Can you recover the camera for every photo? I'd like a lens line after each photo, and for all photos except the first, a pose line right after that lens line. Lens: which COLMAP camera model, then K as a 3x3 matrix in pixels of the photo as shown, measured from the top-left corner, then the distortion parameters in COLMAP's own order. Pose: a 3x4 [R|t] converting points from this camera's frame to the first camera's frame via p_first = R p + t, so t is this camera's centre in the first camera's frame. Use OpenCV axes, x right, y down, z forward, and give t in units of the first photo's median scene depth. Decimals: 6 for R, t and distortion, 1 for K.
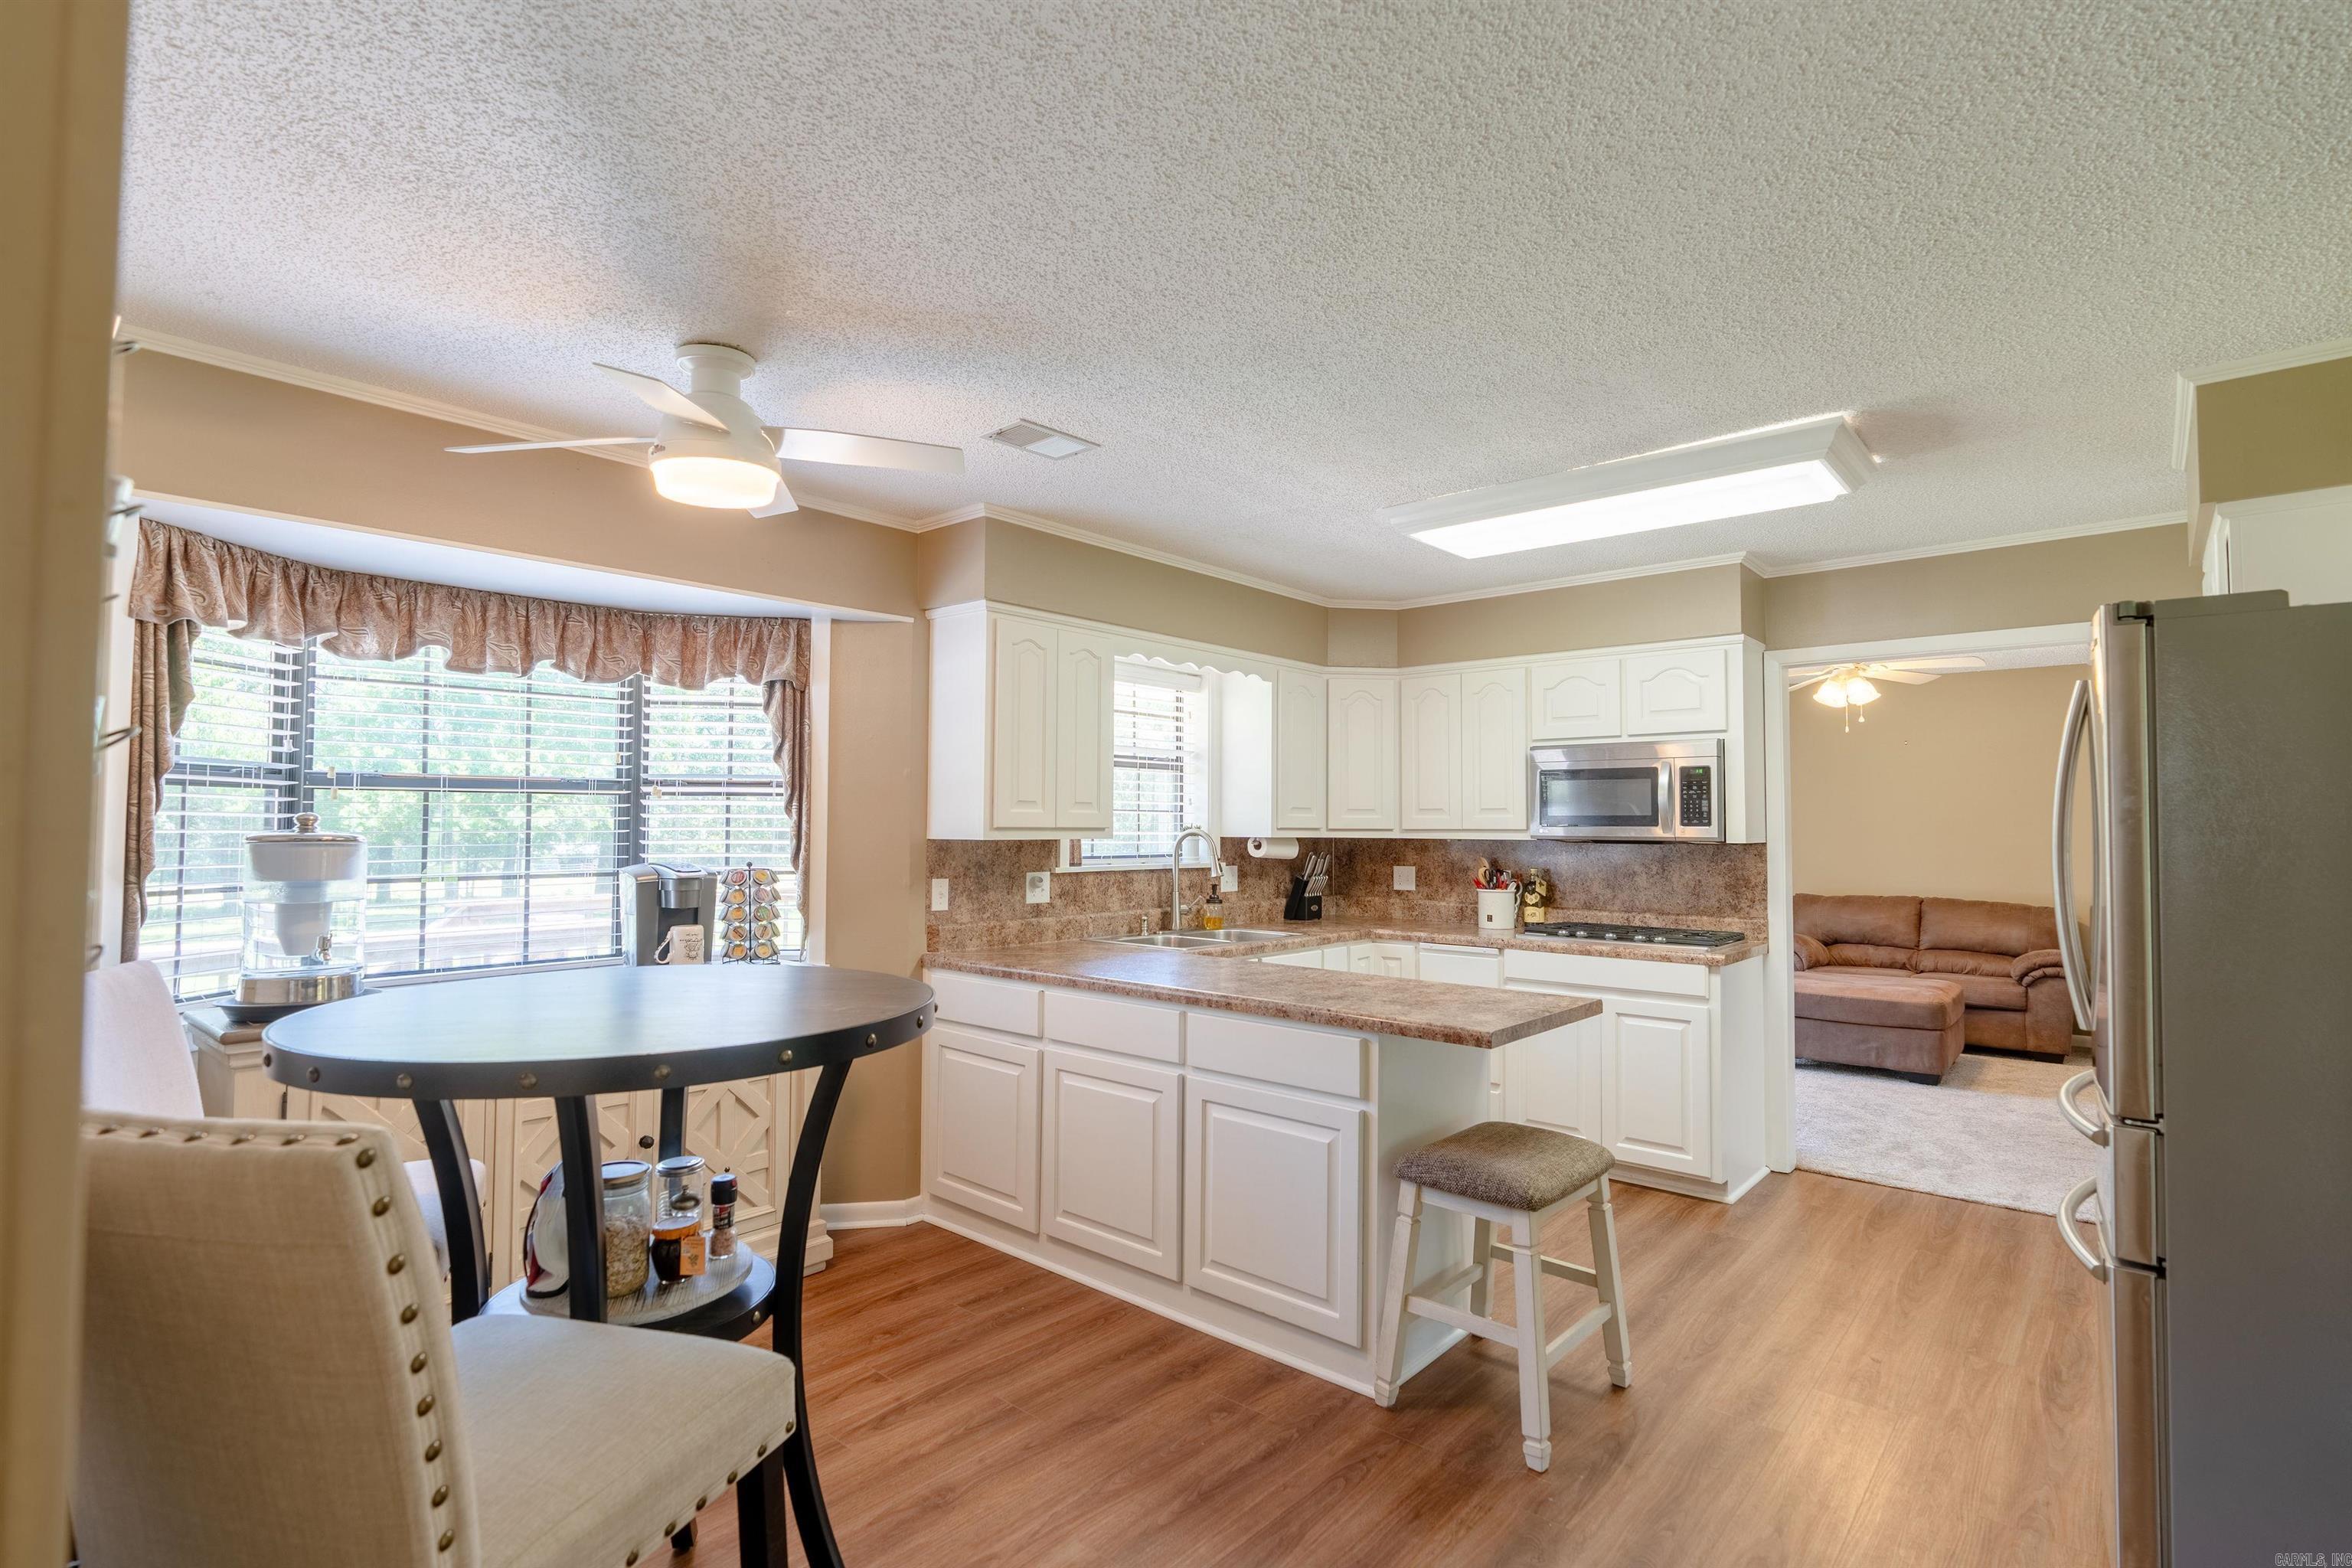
lens RADIAL K [[1112.5, 0, 1176.0], [0, 1112.5, 784.0], [0, 0, 1]] dist [-0.006740, 0.000568]
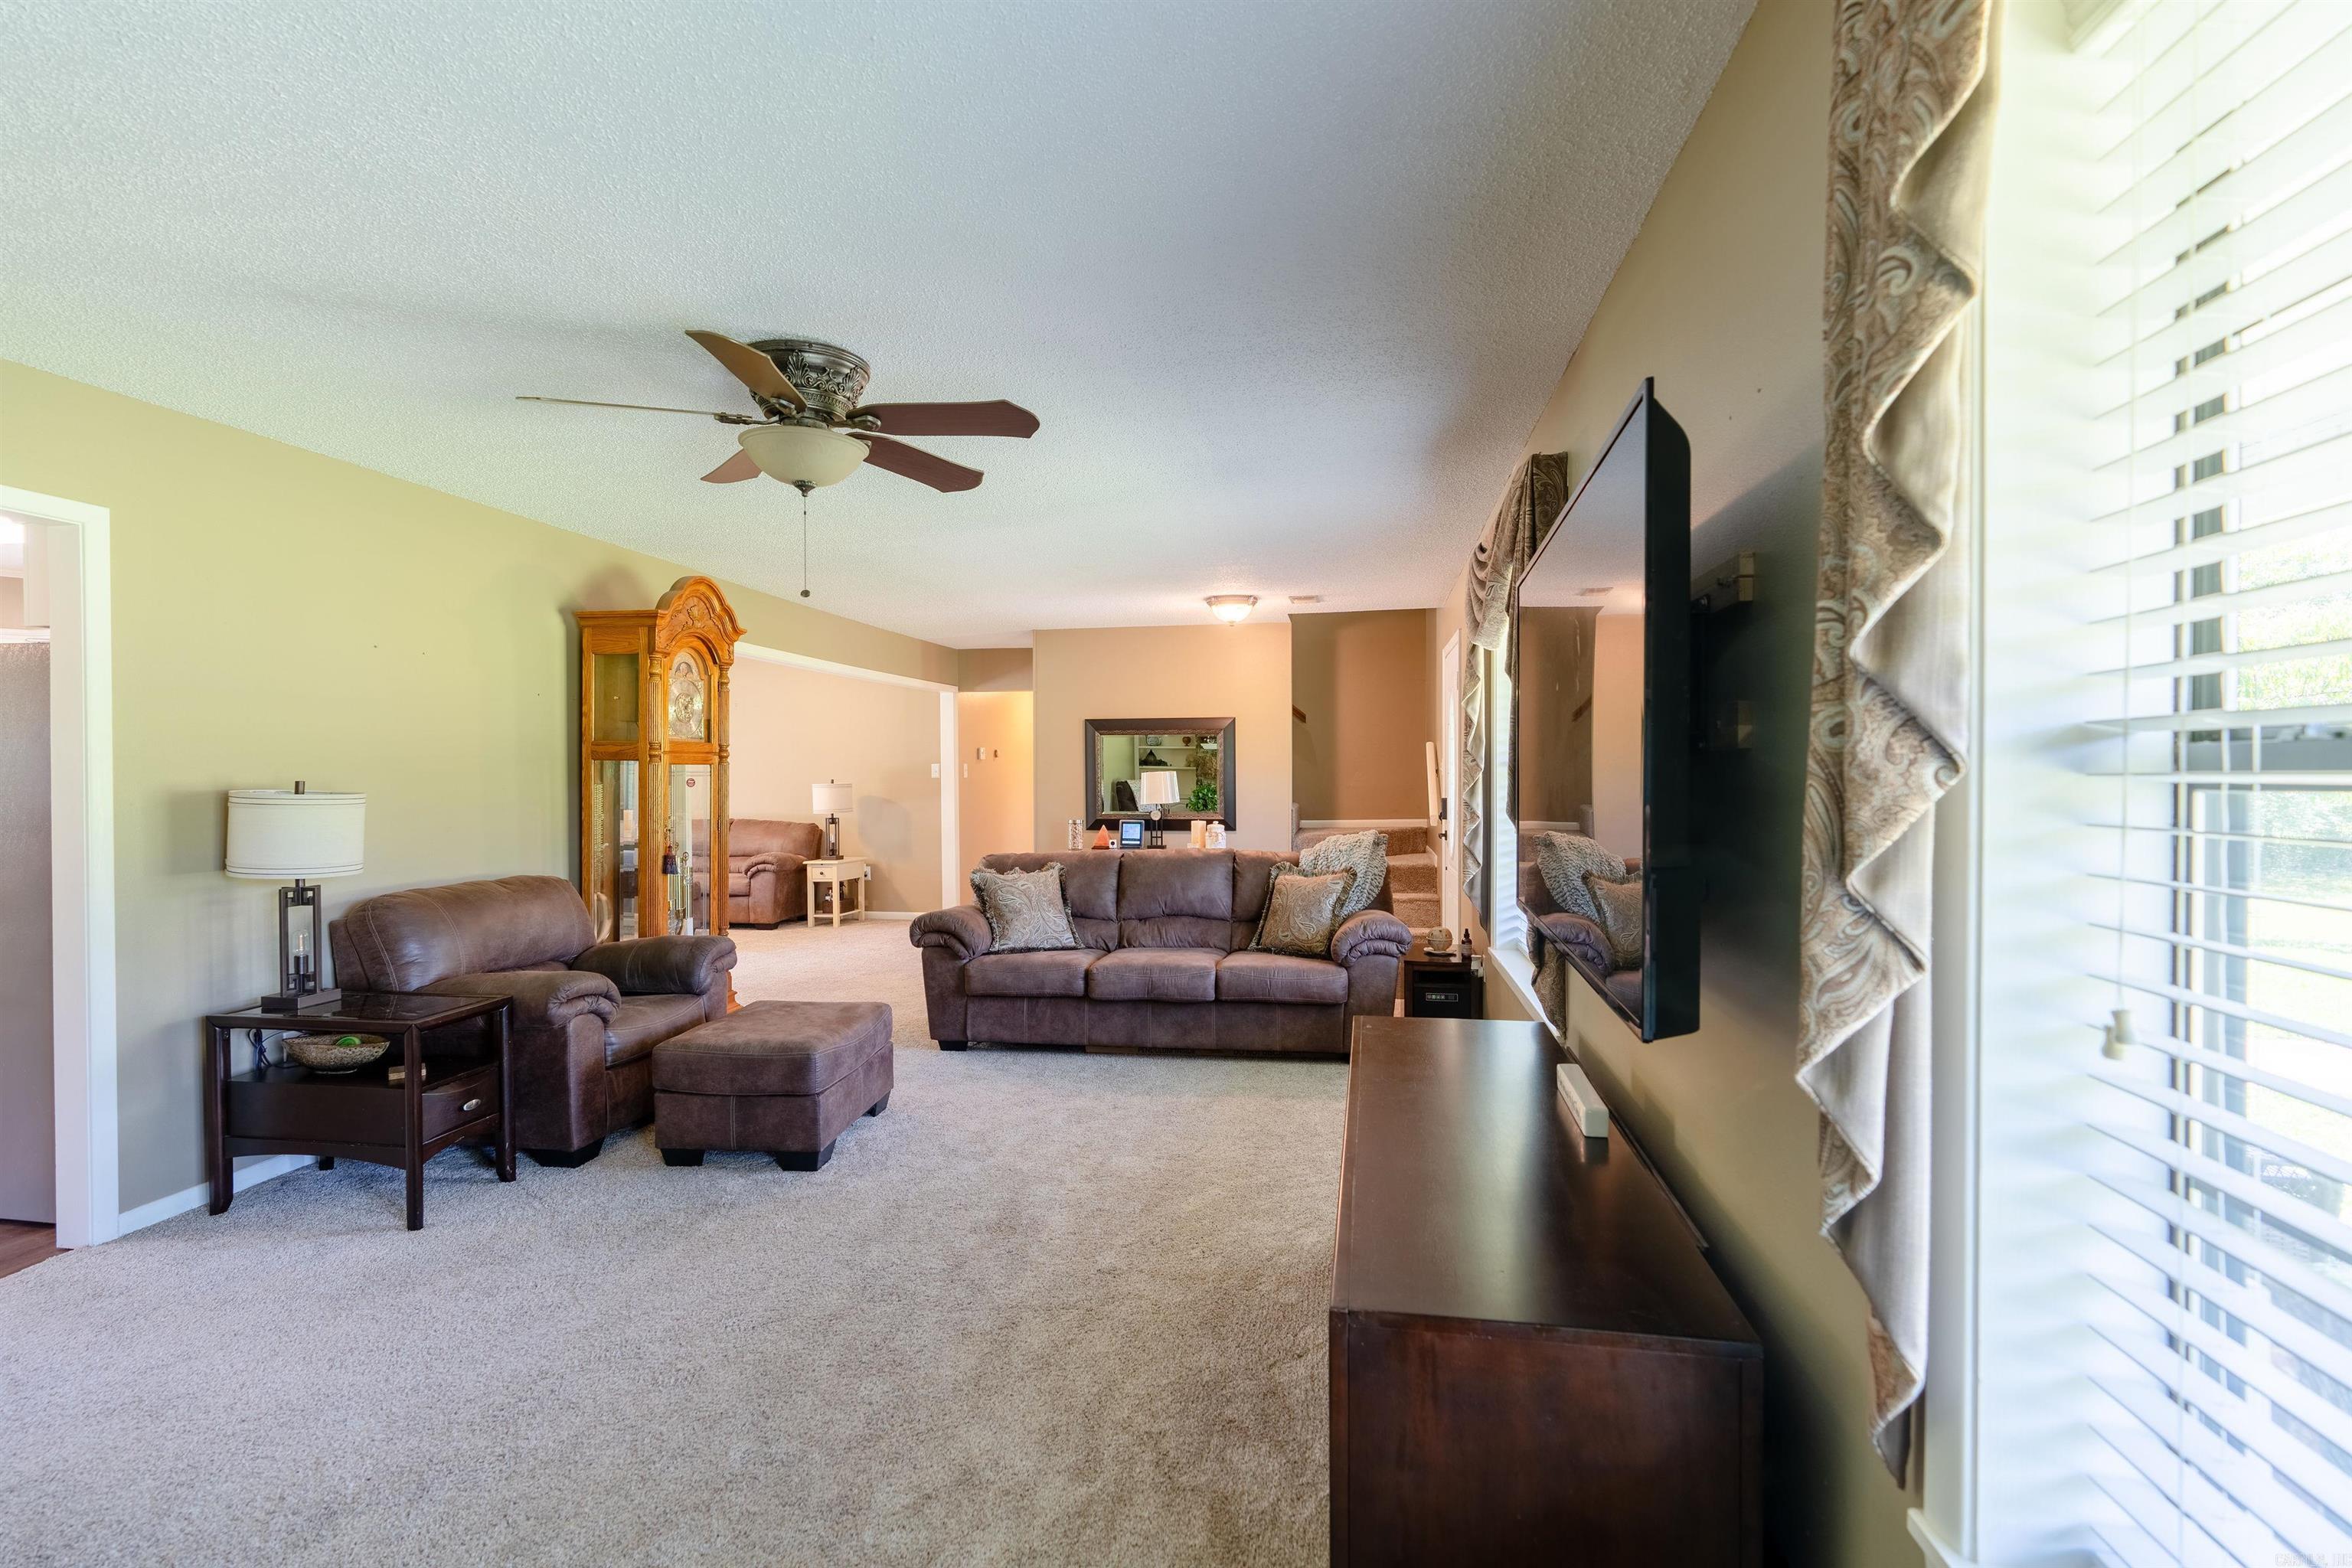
lens RADIAL K [[1086.6, 0, 1172.5], [0, 1086.6, 783.1], [0, 0, 1]] dist [-0.013482, 0.006479]
pose [[0.855533, -0.015167, 0.517526, 0.746802], [-0.014334, 0.998494, 0.052957, -0.033563], [-0.517550, -0.052725, 0.854027, -0.694815]]
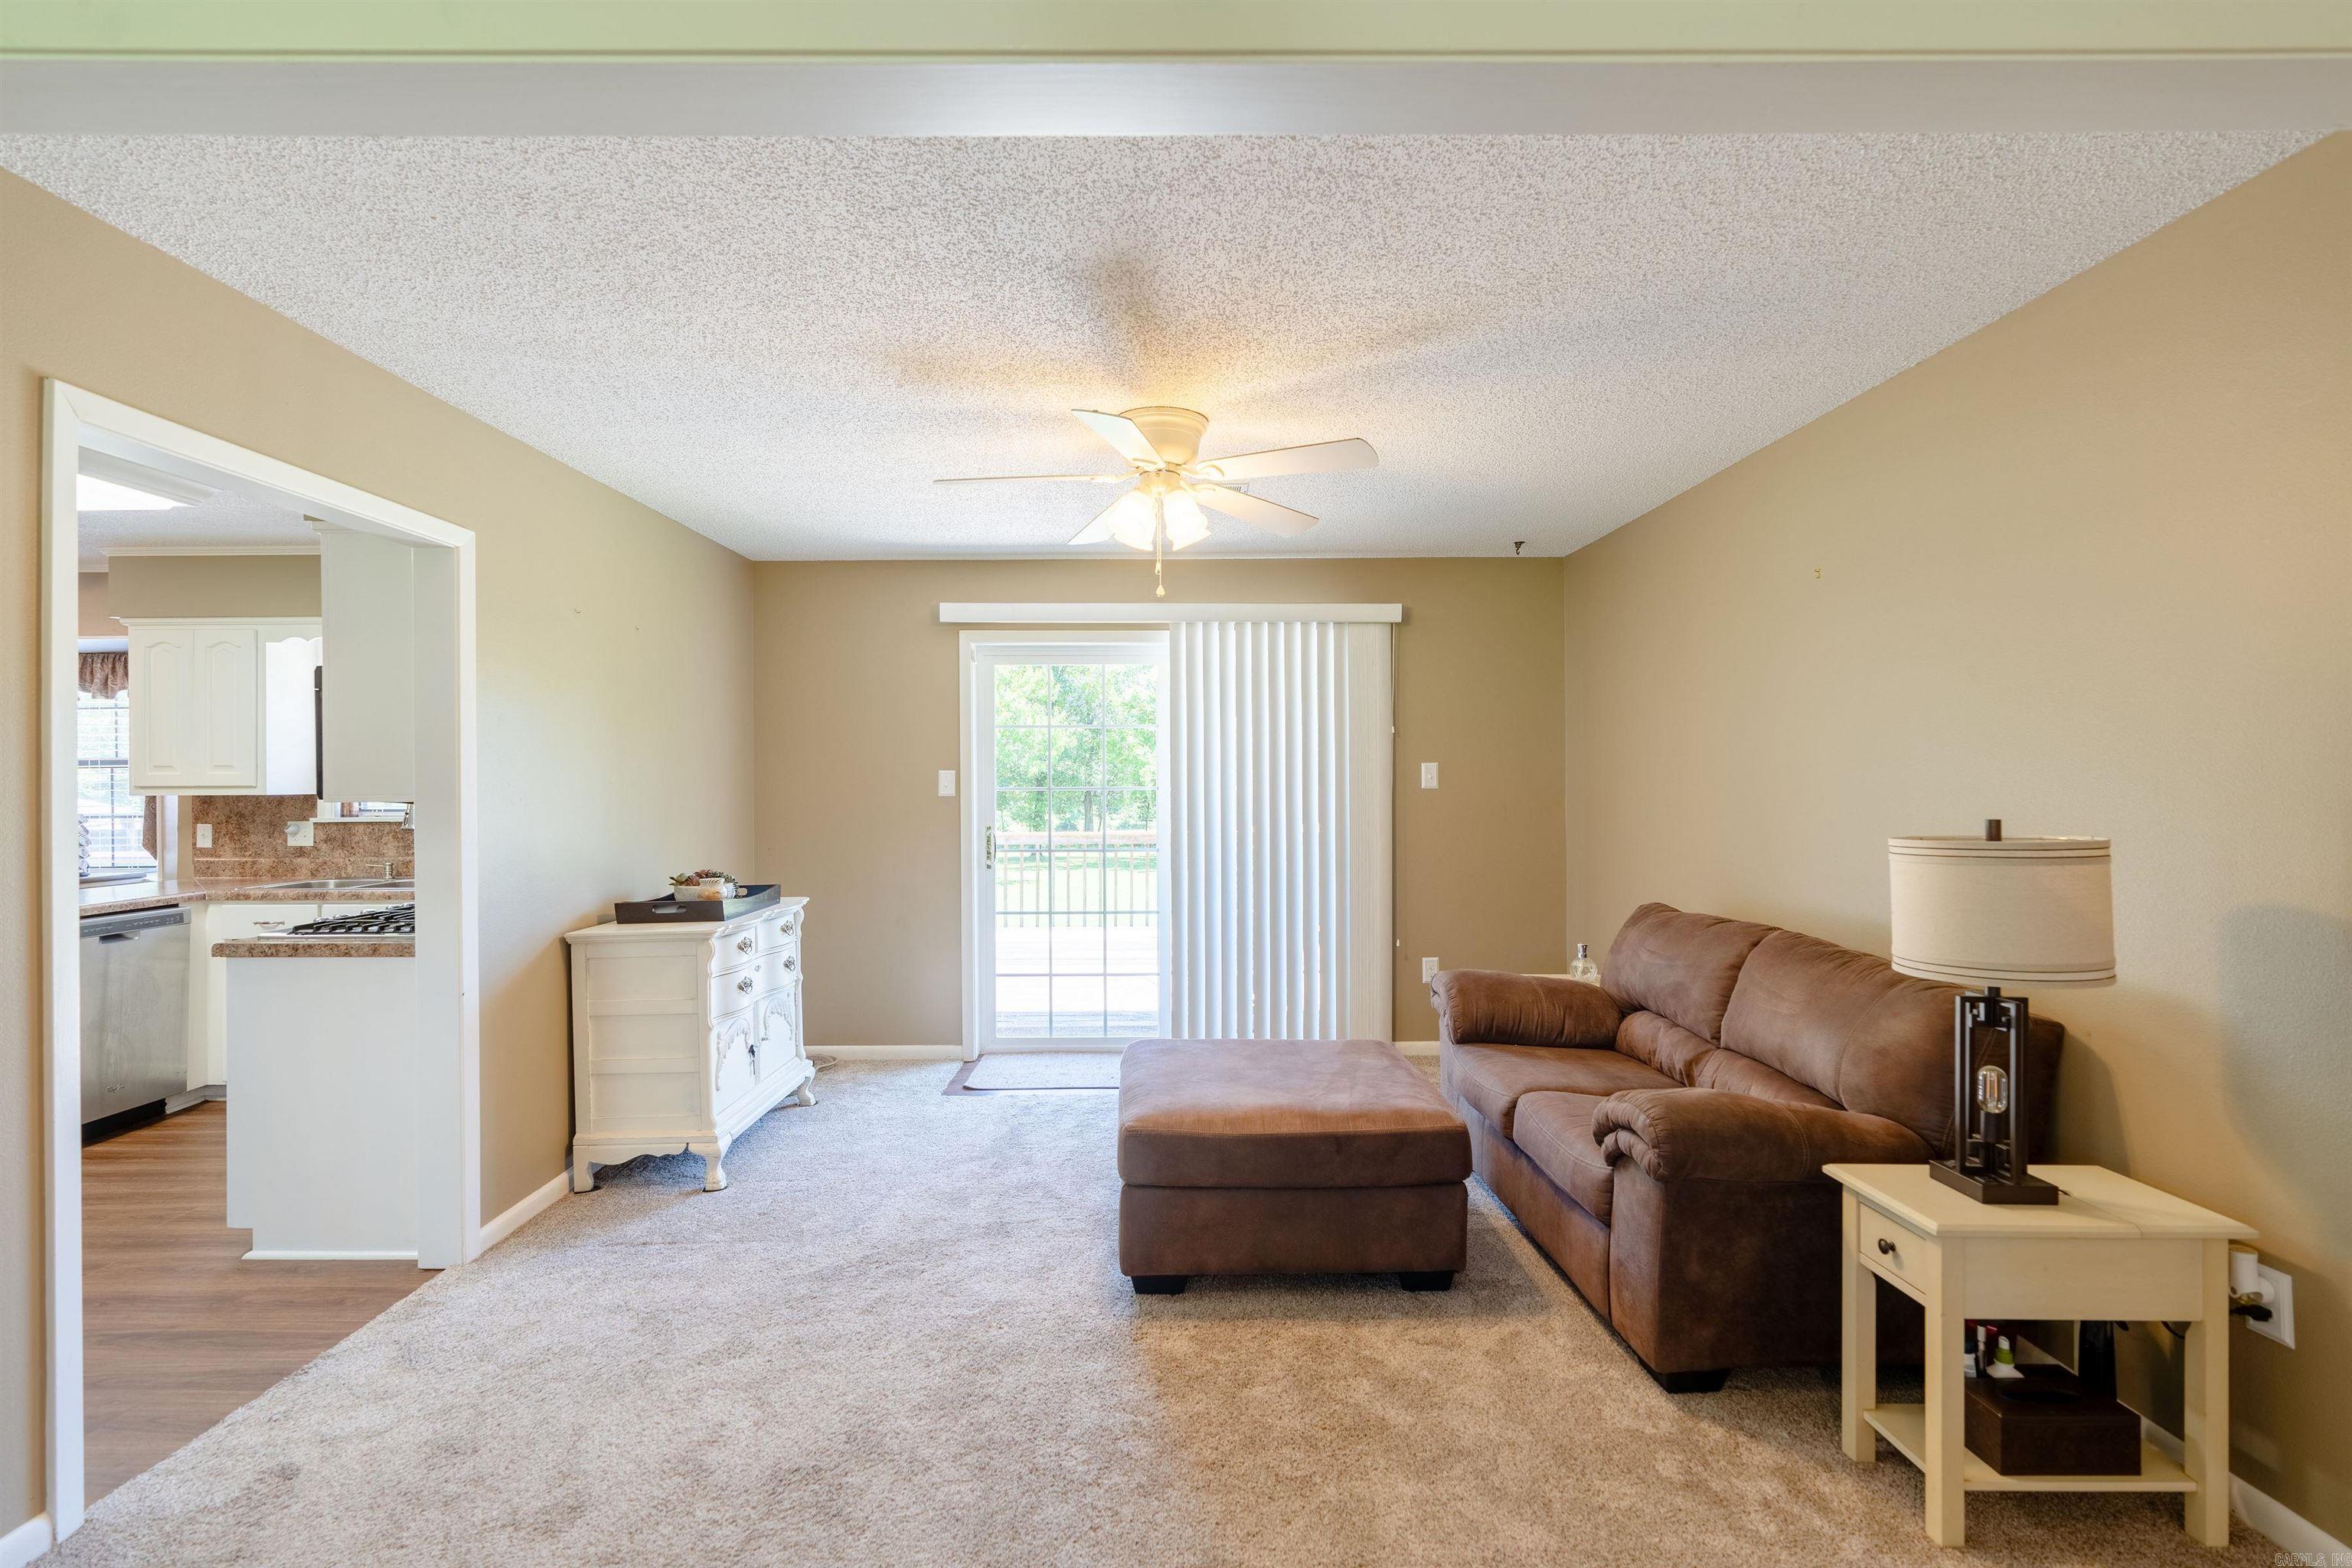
lens RADIAL K [[1058.4, 0, 1176.7], [0, 1058.4, 779.7], [0, 0, 1]] dist [-0.001310, 0.000034]
pose [[0.664136, -0.008362, -0.747565, 1.388632], [0.037537, 0.999049, 0.022173, 0.042486], [0.746669, -0.042787, 0.663819, 0.931362]]
